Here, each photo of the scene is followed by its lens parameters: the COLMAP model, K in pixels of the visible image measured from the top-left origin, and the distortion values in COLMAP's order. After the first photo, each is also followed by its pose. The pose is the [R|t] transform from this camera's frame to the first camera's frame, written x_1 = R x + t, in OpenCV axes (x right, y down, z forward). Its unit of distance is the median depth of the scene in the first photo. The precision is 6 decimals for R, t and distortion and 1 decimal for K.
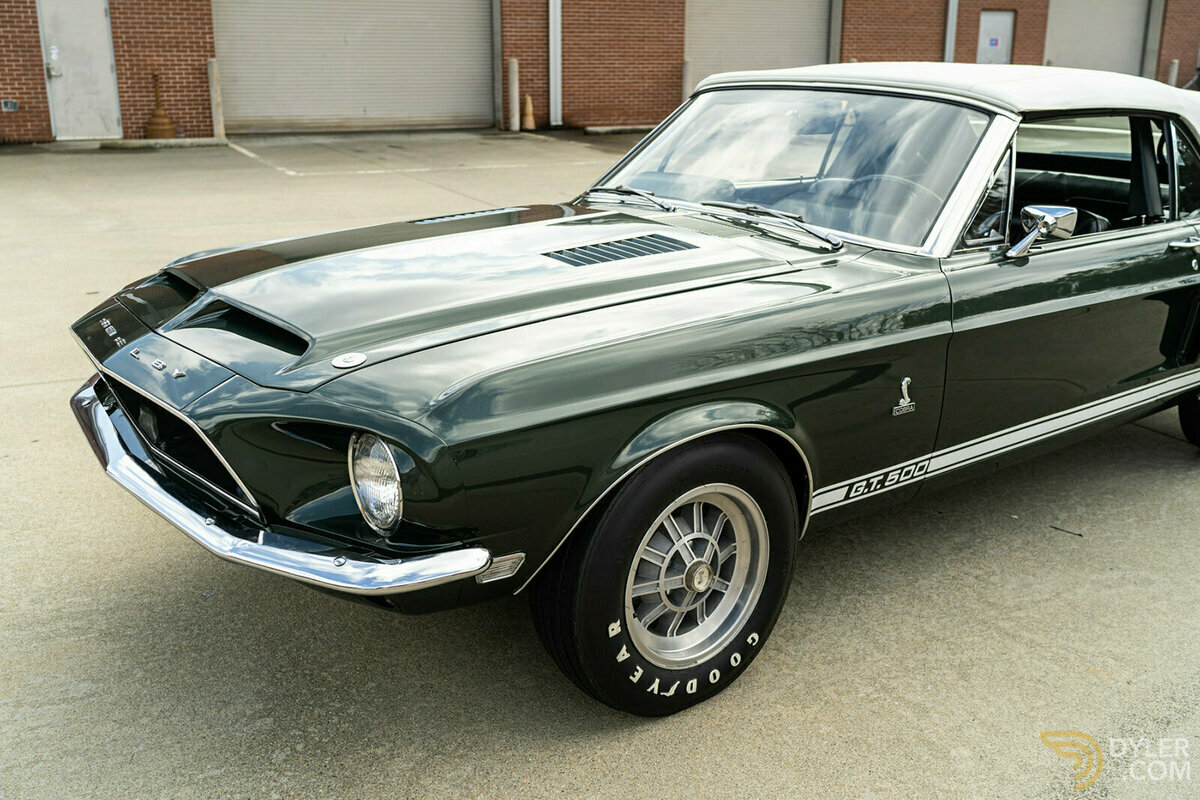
lens RADIAL K [[1179.0, 0, 600.0], [0, 1179.0, 400.0], [0, 0, 1]] dist [-0.007318, -0.010938]
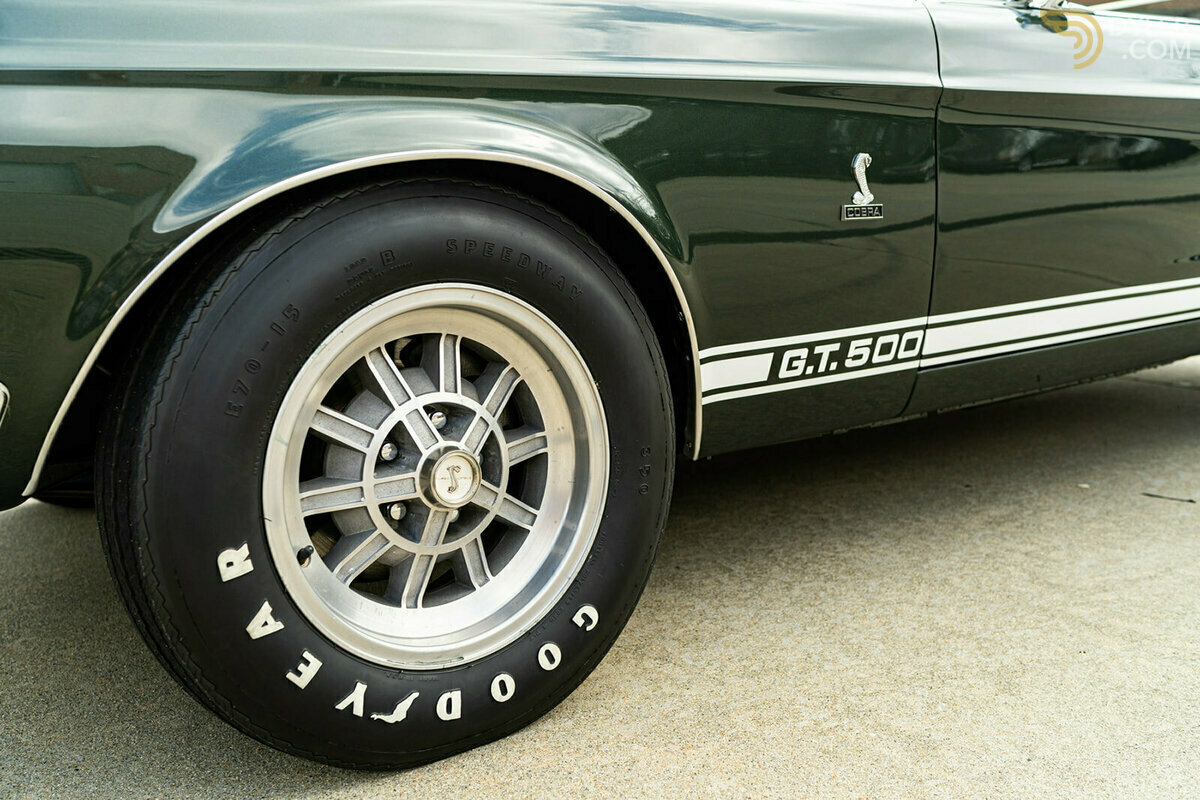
lens RADIAL K [[1179.0, 0, 600.0], [0, 1179.0, 400.0], [0, 0, 1]] dist [-0.007318, -0.010938]
pose [[0.998210, -0.042819, -0.041750, 0.152837], [0.037178, 0.991128, -0.127605, 0.164946], [0.046843, 0.125824, 0.990946, 0.449657]]
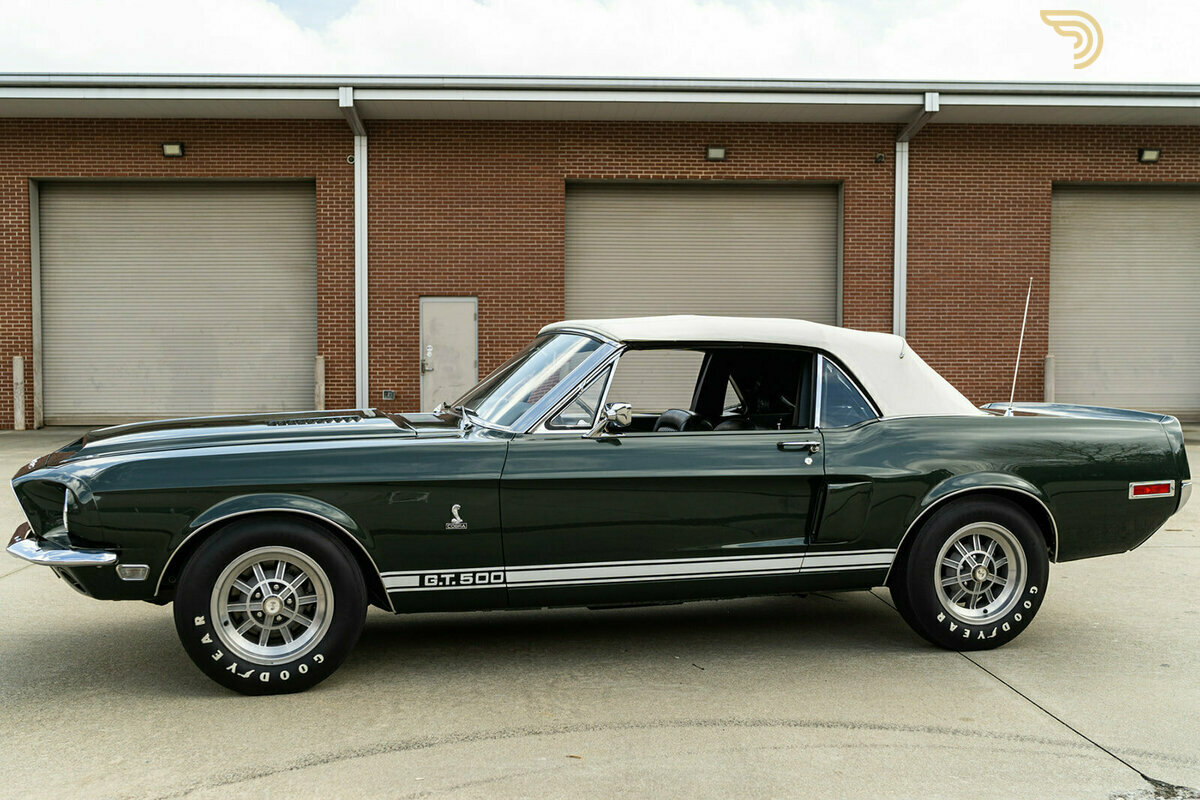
lens RADIAL K [[1358.0, 0, 600.0], [0, 1358.0, 400.0], [0, 0, 1]] dist [-0.027635, 0.000382]
pose [[0.918461, 0.002877, -0.395501, 1.115510], [-0.105082, 0.965809, -0.237002, 0.244370], [0.381297, 0.259237, 0.887361, -0.508192]]
